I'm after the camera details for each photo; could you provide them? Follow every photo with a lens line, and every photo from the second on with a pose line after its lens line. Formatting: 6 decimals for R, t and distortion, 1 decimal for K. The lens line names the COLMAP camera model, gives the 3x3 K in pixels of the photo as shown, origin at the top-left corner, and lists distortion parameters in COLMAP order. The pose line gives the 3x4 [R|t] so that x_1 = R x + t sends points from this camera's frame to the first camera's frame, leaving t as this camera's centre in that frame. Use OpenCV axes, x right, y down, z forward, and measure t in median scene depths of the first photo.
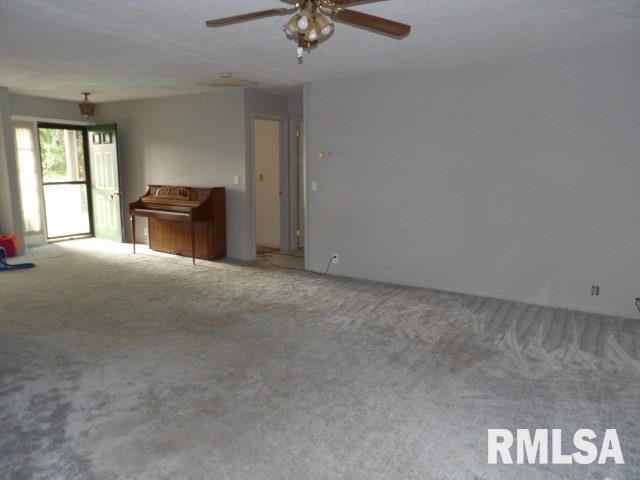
lens RADIAL K [[461.0, 0, 325.5], [0, 461.0, 236.9], [0, 0, 1]] dist [-0.029047, 0.048837]
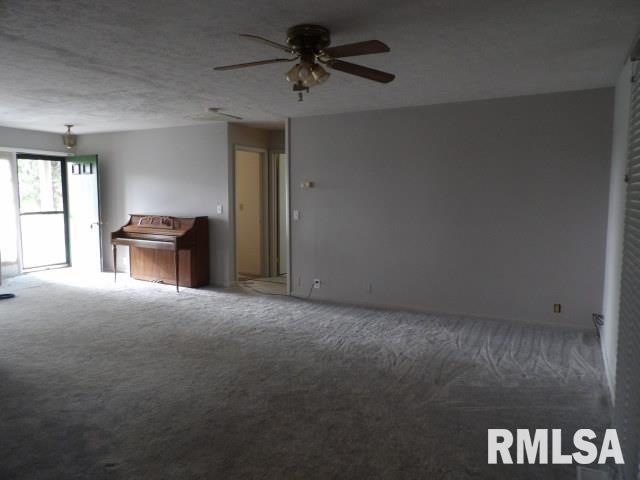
lens RADIAL K [[461.0, 0, 325.2], [0, 461.0, 238.9], [0, 0, 1]] dist [-0.029047, 0.048837]
pose [[0.997156, -0.008434, 0.074892, -0.037230], [0.012737, 0.998283, -0.057166, 0.004985], [-0.074281, 0.057957, 0.995552, -0.048587]]
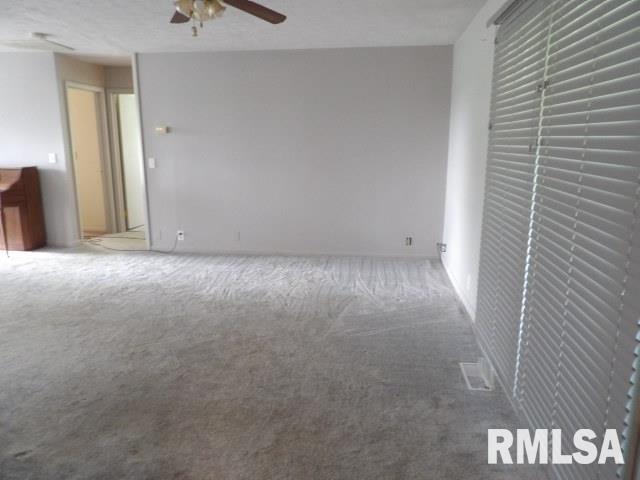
lens RADIAL K [[461.0, 0, 320.9], [0, 461.0, 240.6], [0, 0, 1]] dist [-0.029047, 0.048837]
pose [[0.900572, -0.091286, 0.425014, -0.127952], [0.066063, 0.995087, 0.073745, 0.004168], [-0.429658, -0.038335, 0.902178, -0.032324]]
